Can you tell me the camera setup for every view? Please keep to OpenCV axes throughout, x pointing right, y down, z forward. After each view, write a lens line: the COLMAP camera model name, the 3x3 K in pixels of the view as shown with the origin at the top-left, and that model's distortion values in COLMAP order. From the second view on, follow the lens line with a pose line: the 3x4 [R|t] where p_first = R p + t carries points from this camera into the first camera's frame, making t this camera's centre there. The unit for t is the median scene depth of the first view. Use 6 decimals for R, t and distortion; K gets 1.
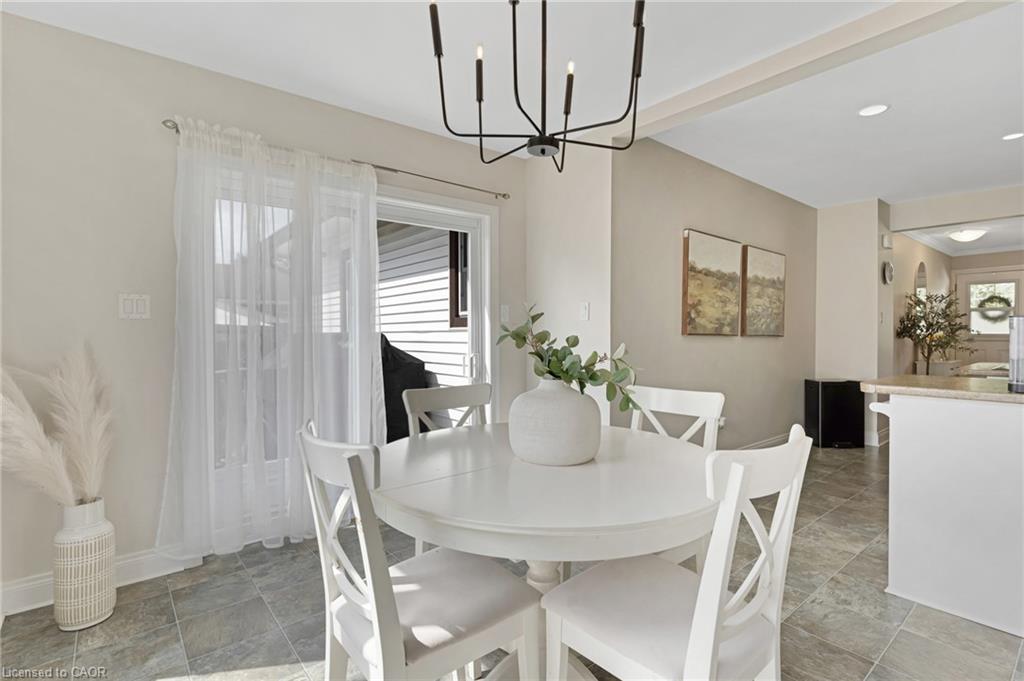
lens RADIAL K [[491.7, 0, 514.0], [0, 491.7, 337.7], [0, 0, 1]] dist [0.000857, 0.000055]
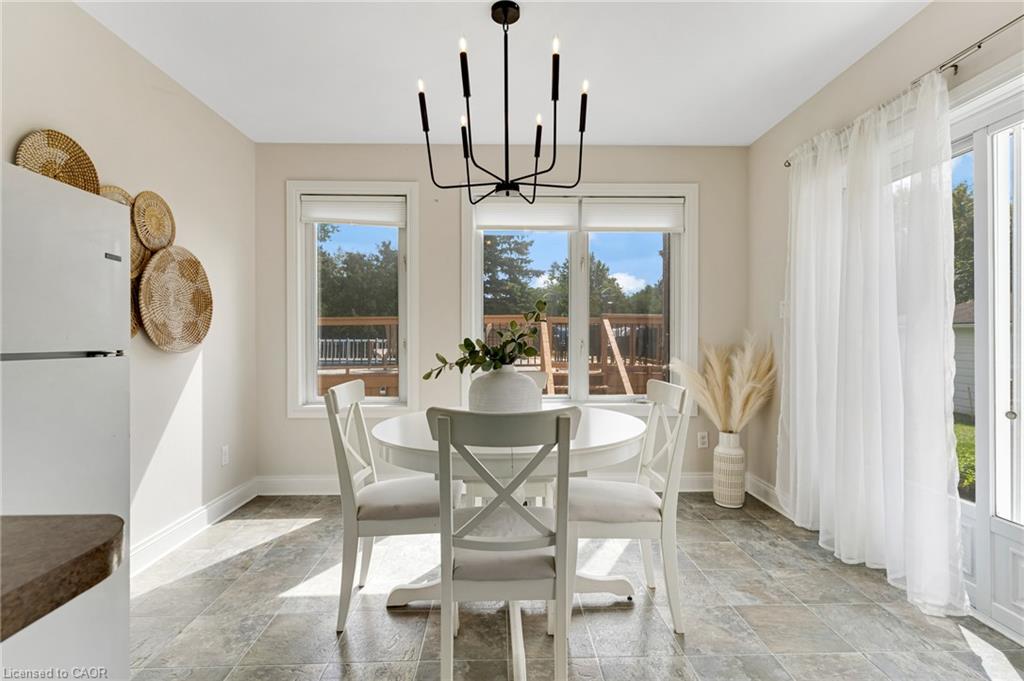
lens RADIAL K [[491.7, 0, 514.0], [0, 491.7, 337.7], [0, 0, 1]] dist [0.000857, 0.000055]
pose [[-0.612718, 0.006609, -0.790274, 0.780397], [-0.000750, 0.999960, 0.008945, 0.002662], [0.790302, 0.006073, -0.612688, 1.303293]]
